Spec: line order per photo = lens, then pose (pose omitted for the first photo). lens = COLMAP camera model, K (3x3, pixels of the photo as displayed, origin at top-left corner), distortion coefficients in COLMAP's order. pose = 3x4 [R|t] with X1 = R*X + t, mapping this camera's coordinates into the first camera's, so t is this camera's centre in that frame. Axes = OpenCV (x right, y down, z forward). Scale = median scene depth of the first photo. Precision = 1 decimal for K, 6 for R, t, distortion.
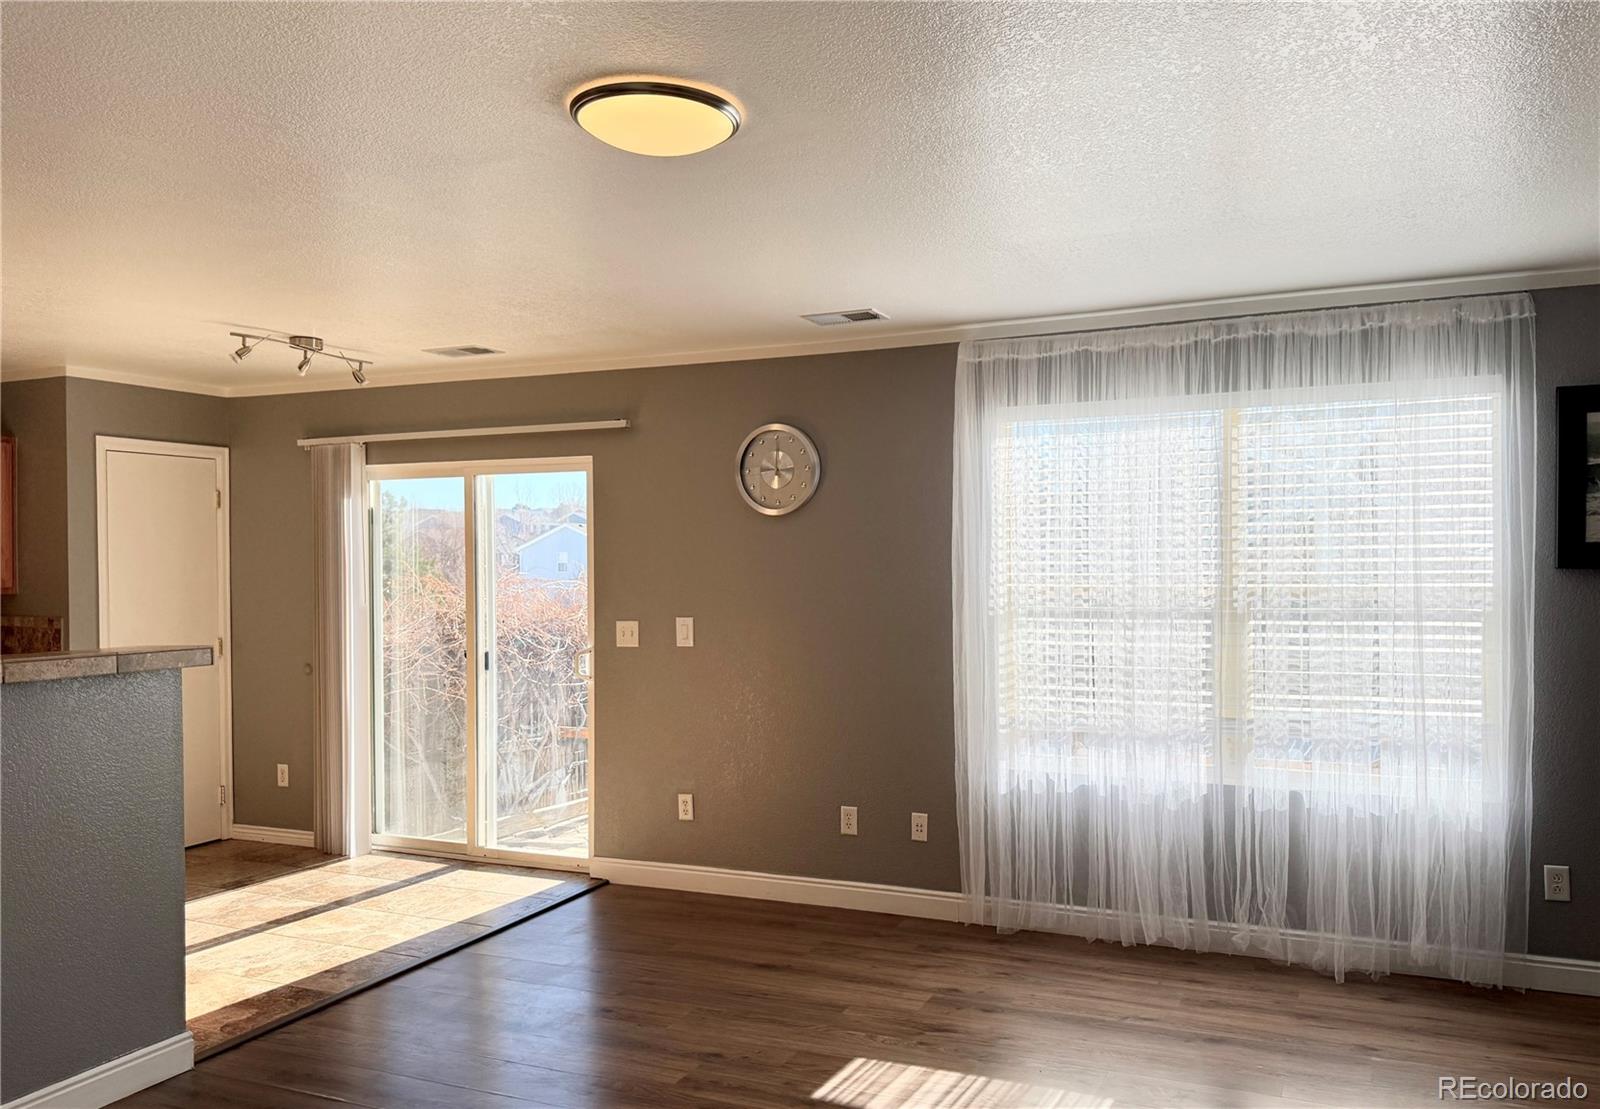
lens RADIAL K [[1312.6, 0, 947.8], [0, 1312.6, 554.9], [0, 0, 1]] dist [0.004444, -0.001073]
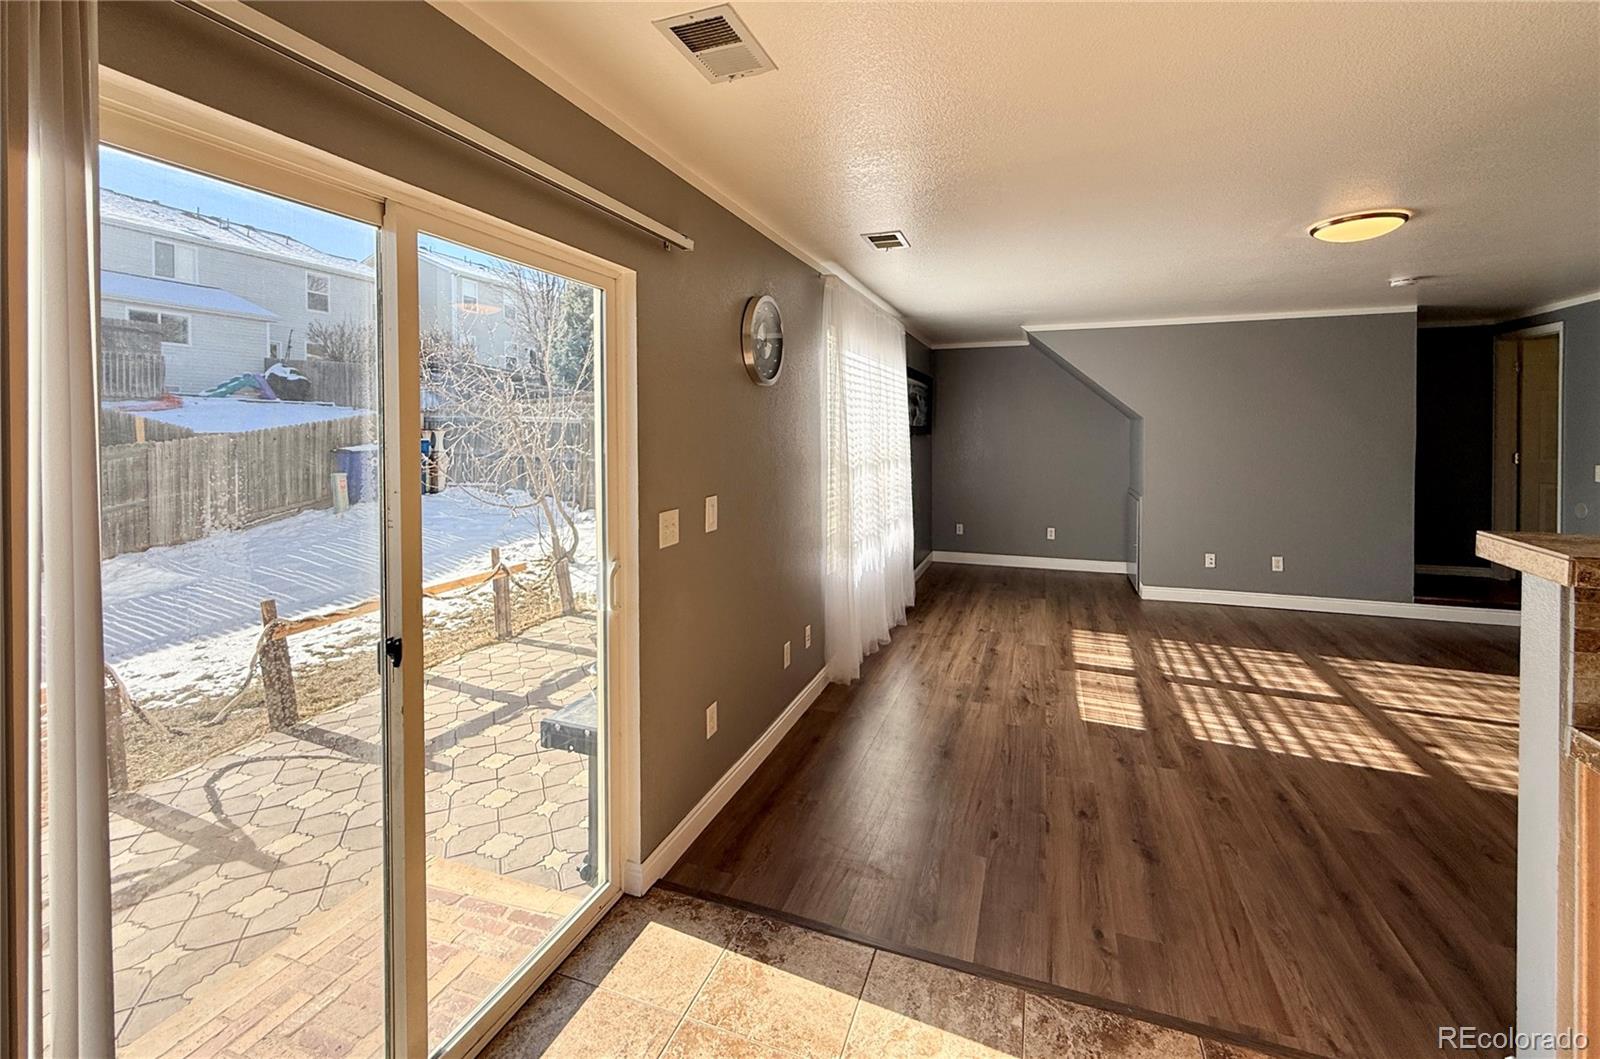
lens RADIAL K [[679.0, 0, 793.3], [0, 679.0, 439.0], [0, 0, 1]] dist [-0.000375, 0.000074]
pose [[-0.026286, -0.005097, 0.999641, -0.825895], [0.007296, 0.999959, 0.005291, 0.011198], [-0.999628, 0.007433, -0.026248, 1.232937]]
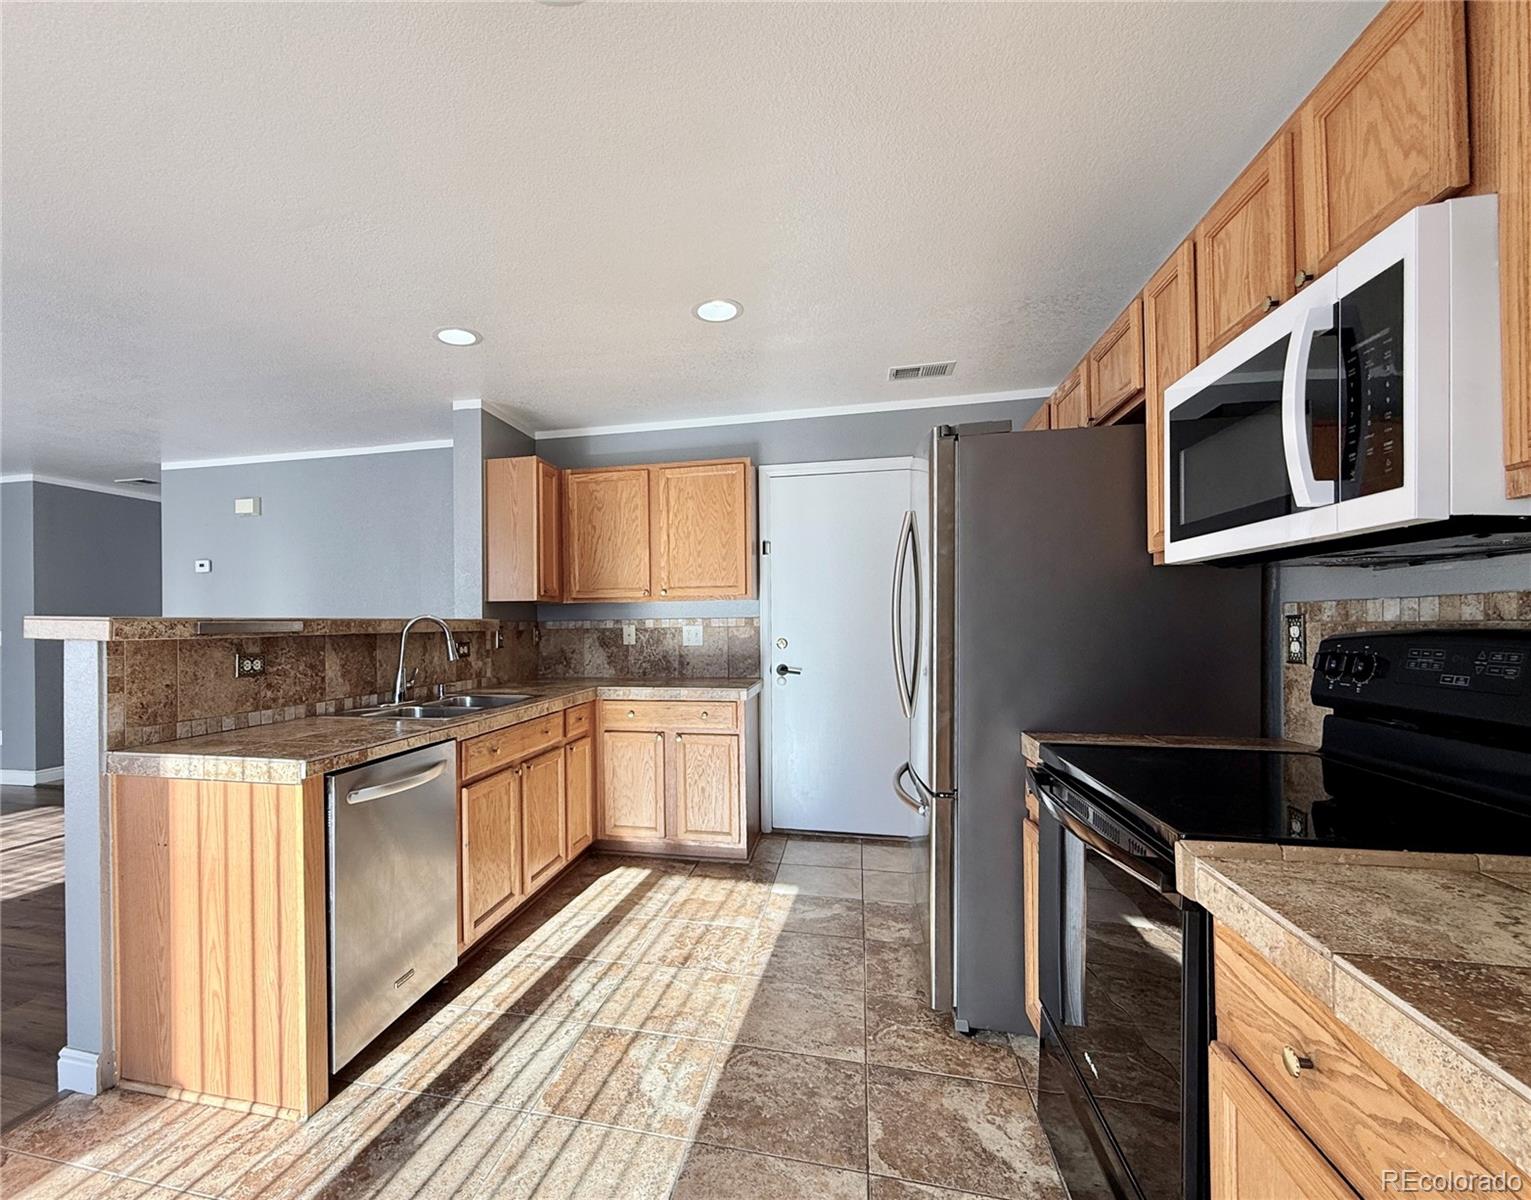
lens RADIAL K [[711.7, 0, 662.2], [0, 711.7, 625.6], [0, 0, 1]] dist [-0.000134, 0.000090]
pose [[-0.992668, 0.016527, -0.119736, -0.808888], [0.015905, 0.999855, 0.006141, 0.071722], [0.119820, 0.004192, -0.992787, 1.332964]]
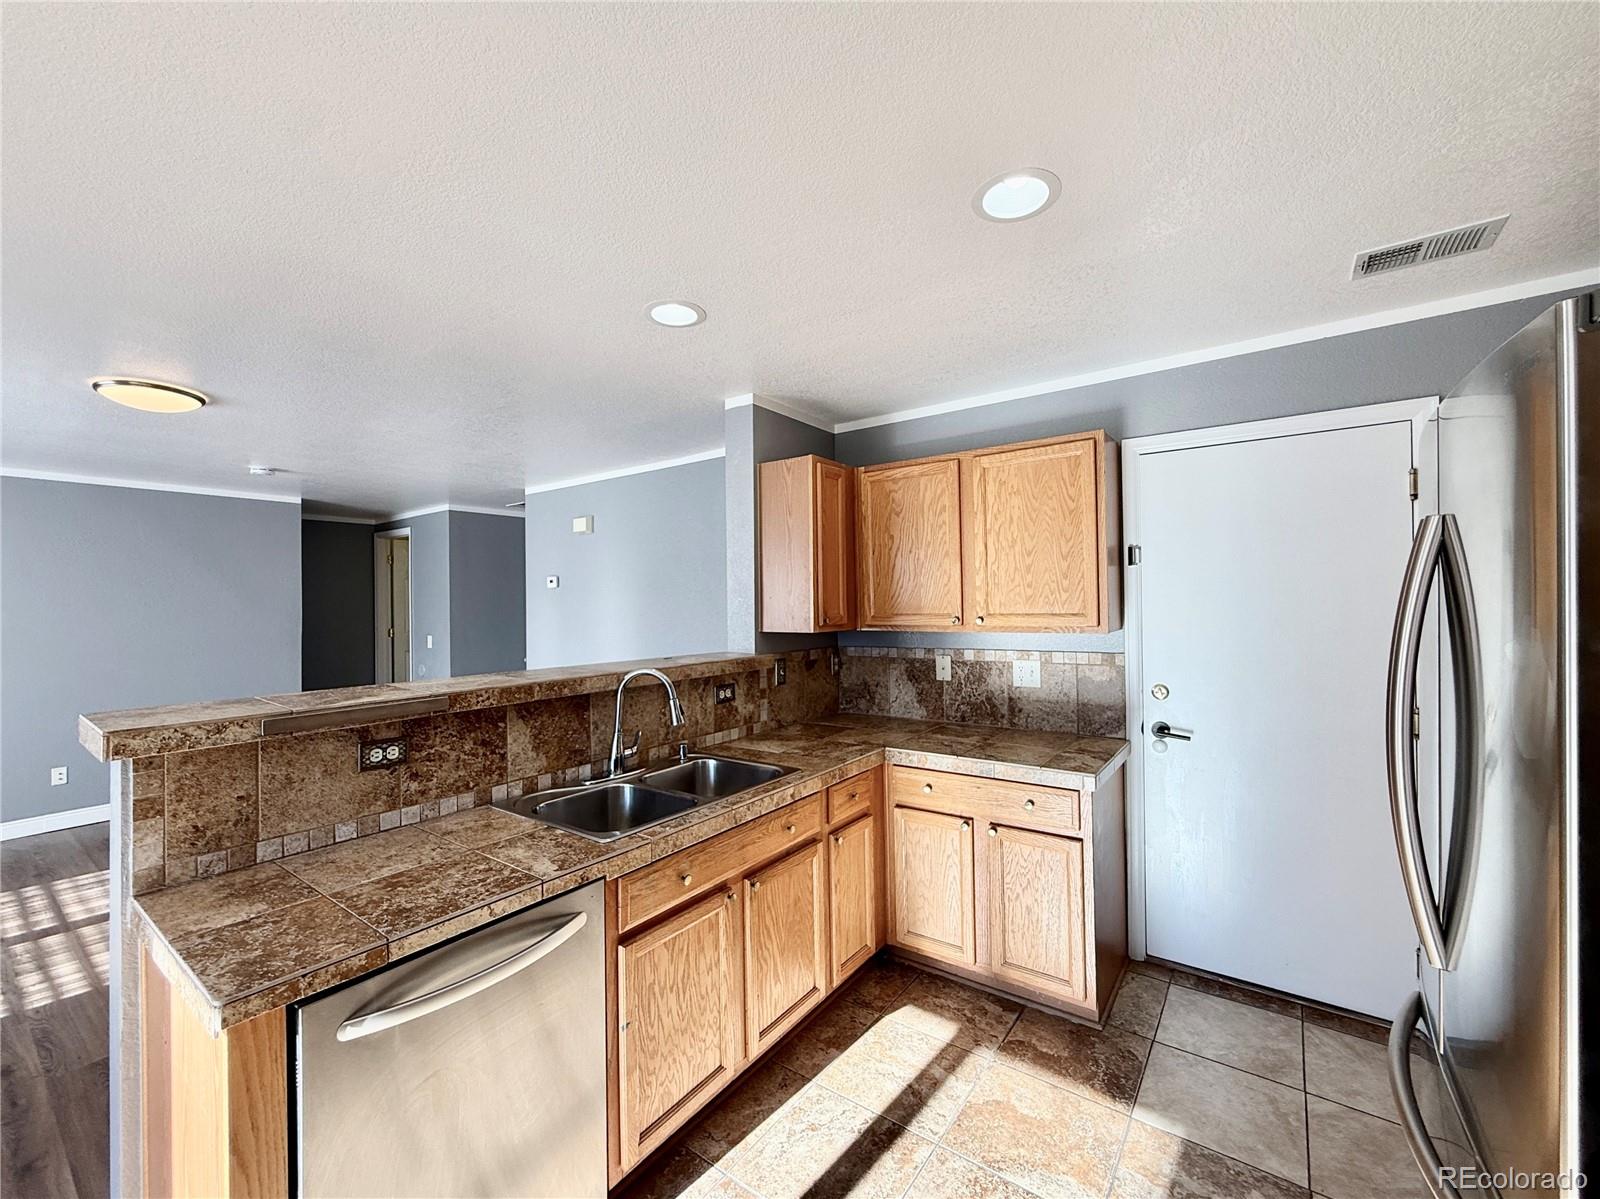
lens RADIAL K [[656.5, 0, 794.6], [0, 656.5, 601.4], [0, 0, 1]] dist [-0.000423, 0.000270]
pose [[-0.968052, 0.022070, 0.249776, -0.902433], [0.021885, 0.999754, -0.003521, 0.016792], [-0.249792, 0.002058, -0.968297, 1.093979]]
